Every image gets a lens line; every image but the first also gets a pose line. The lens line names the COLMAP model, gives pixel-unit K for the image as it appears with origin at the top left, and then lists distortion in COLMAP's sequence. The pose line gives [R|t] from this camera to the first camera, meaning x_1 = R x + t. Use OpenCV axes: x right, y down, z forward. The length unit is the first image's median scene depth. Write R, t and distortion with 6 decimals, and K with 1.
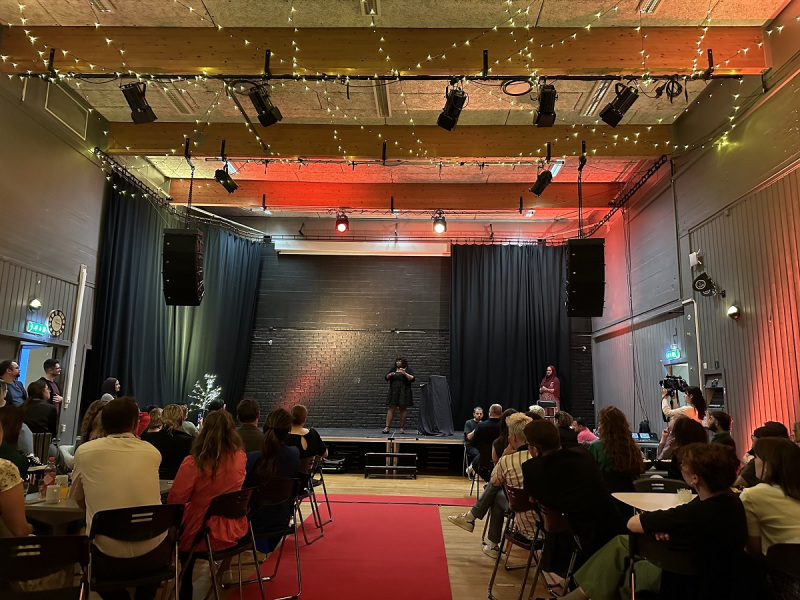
lens RADIAL K [[563.2, 0, 400.4], [0, 563.2, 301.9], [0, 0, 1]] dist [0.029568, -0.003982]
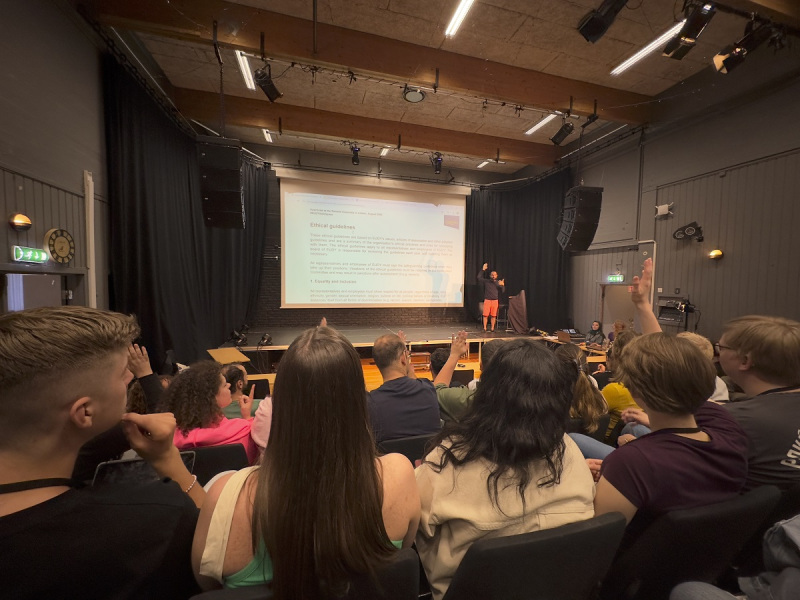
lens RADIAL K [[319.2, 0, 401.7], [0, 319.2, 298.3], [0, 0, 1]] dist [-0.001338, 0.000585]
pose [[0.957292, -0.020050, 0.288426, -0.289415], [-0.046846, 0.973654, 0.223168, -0.012114], [-0.285302, -0.227149, 0.931132, 0.451278]]
